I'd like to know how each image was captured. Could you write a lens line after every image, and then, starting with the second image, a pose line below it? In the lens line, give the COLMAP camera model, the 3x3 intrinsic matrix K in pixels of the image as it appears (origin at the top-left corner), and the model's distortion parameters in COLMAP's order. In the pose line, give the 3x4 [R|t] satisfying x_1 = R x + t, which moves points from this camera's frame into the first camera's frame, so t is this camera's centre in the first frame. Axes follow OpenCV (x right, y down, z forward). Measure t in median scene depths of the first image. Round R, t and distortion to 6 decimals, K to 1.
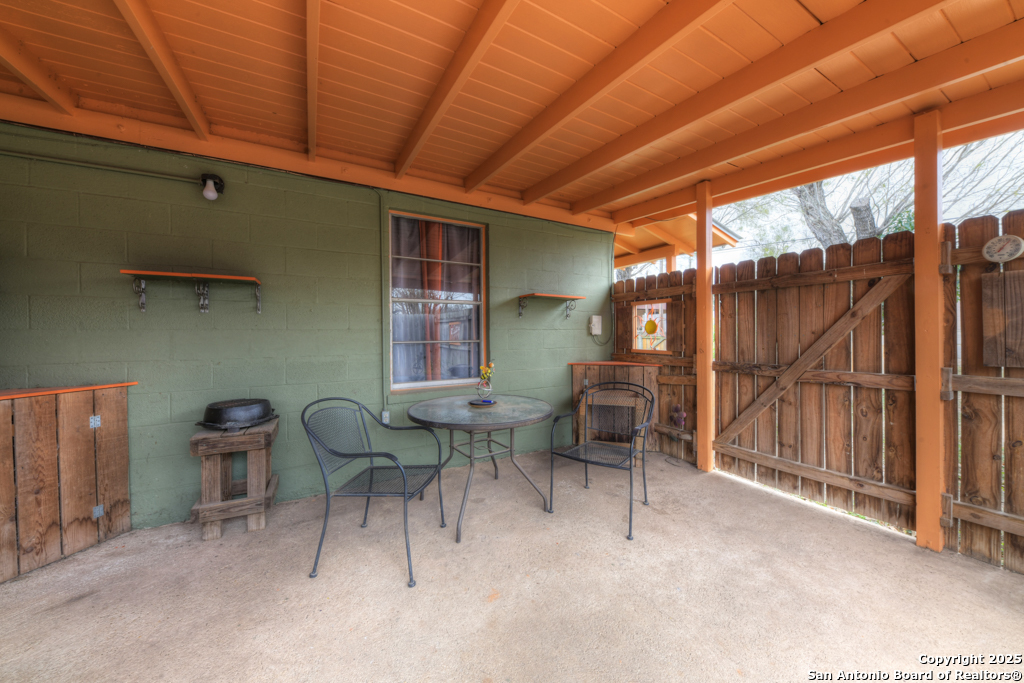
lens RADIAL K [[351.1, 0, 506.9], [0, 351.1, 333.3], [0, 0, 1]] dist [0.002893, -0.004034]
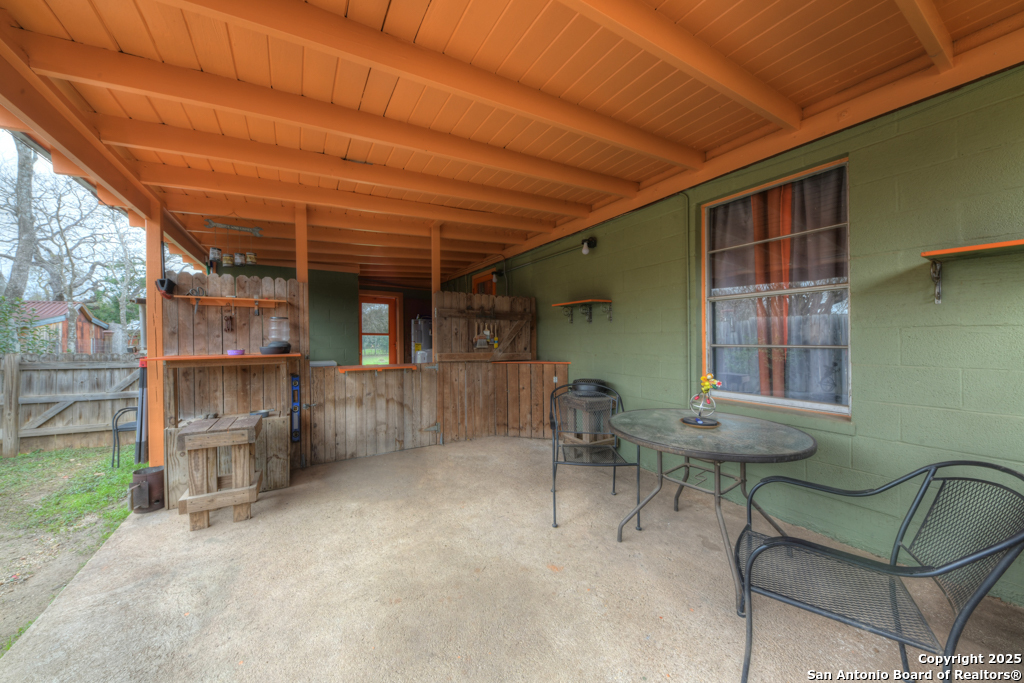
lens RADIAL K [[352.9, 0, 509.5], [0, 352.9, 339.5], [0, 0, 1]] dist [-0.002158, -0.000082]
pose [[0.036425, 0.009863, -0.999288, 0.902192], [0.007769, 0.999918, 0.010152, -0.006085], [0.999306, -0.008134, 0.036345, 0.672980]]
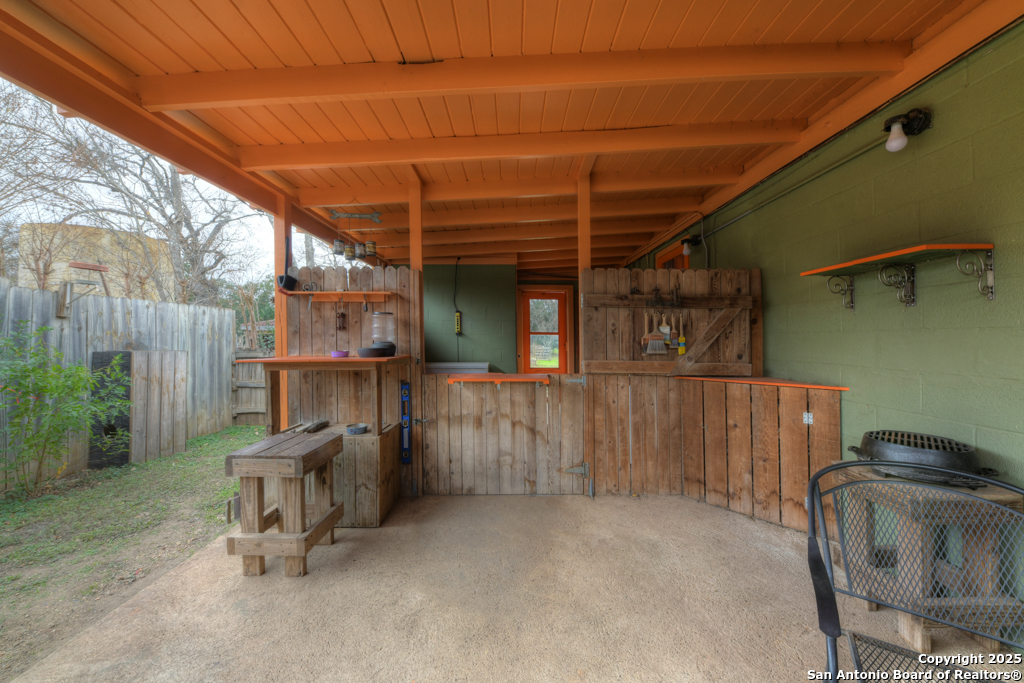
lens RADIAL K [[351.1, 0, 511.8], [0, 351.1, 334.6], [0, 0, 1]] dist [0.002893, -0.004034]
pose [[-0.483692, -0.001528, -0.875237, 0.204588], [0.007905, 0.999950, -0.006115, -0.003672], [0.875203, -0.009876, -0.483655, 0.746222]]
